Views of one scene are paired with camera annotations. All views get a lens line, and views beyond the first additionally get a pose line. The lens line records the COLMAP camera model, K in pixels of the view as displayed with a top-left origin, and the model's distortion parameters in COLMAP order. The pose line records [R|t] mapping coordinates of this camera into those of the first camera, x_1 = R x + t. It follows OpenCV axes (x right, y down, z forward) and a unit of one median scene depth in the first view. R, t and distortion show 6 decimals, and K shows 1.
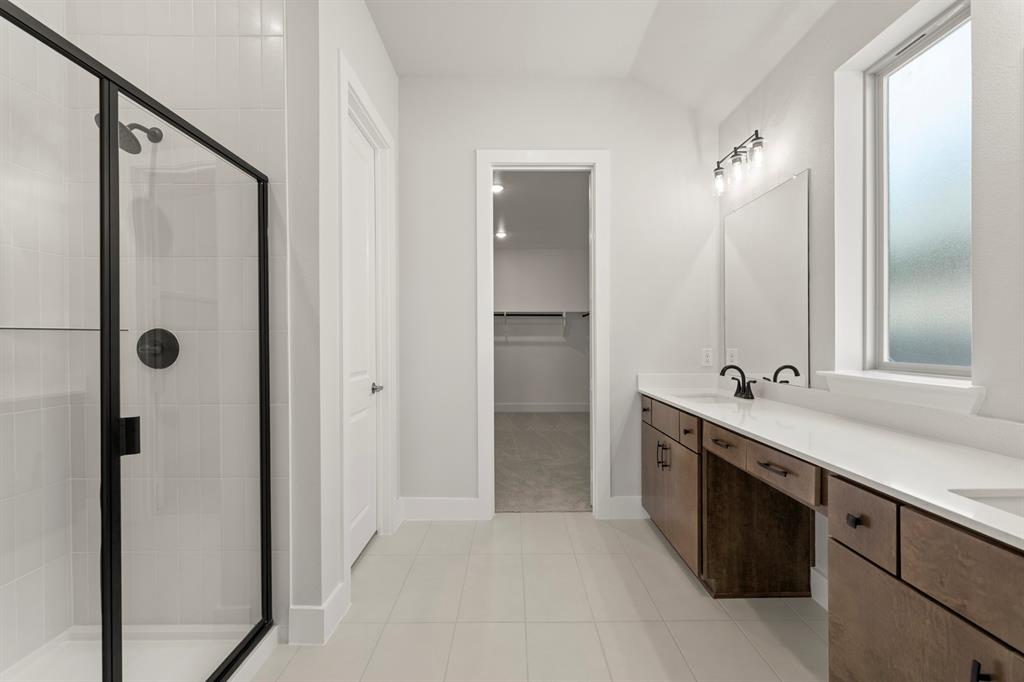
lens RADIAL K [[423.8, 0, 513.7], [0, 423.8, 340.1], [0, 0, 1]] dist [-0.003999, -0.000476]
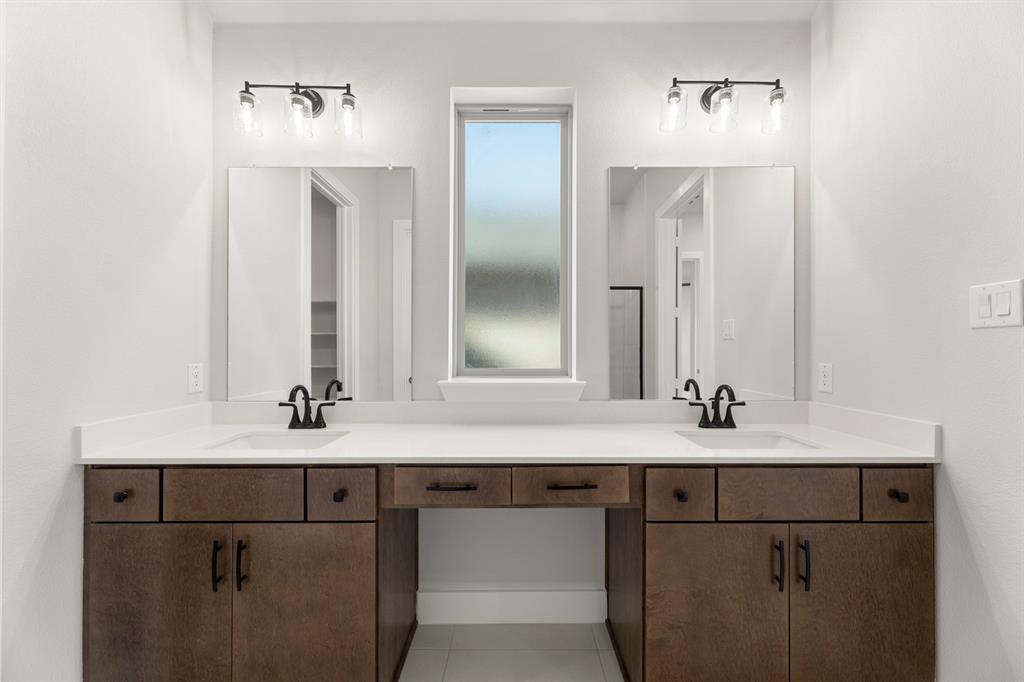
lens RADIAL K [[403.9, 0, 514.0], [0, 403.9, 347.0], [0, 0, 1]] dist [-0.001374, 0.000386]
pose [[0.003033, 0.007919, 0.999964, -0.200851], [0.000721, 0.999968, -0.007921, 0.001642], [-0.999995, 0.000745, 0.003027, 0.801791]]
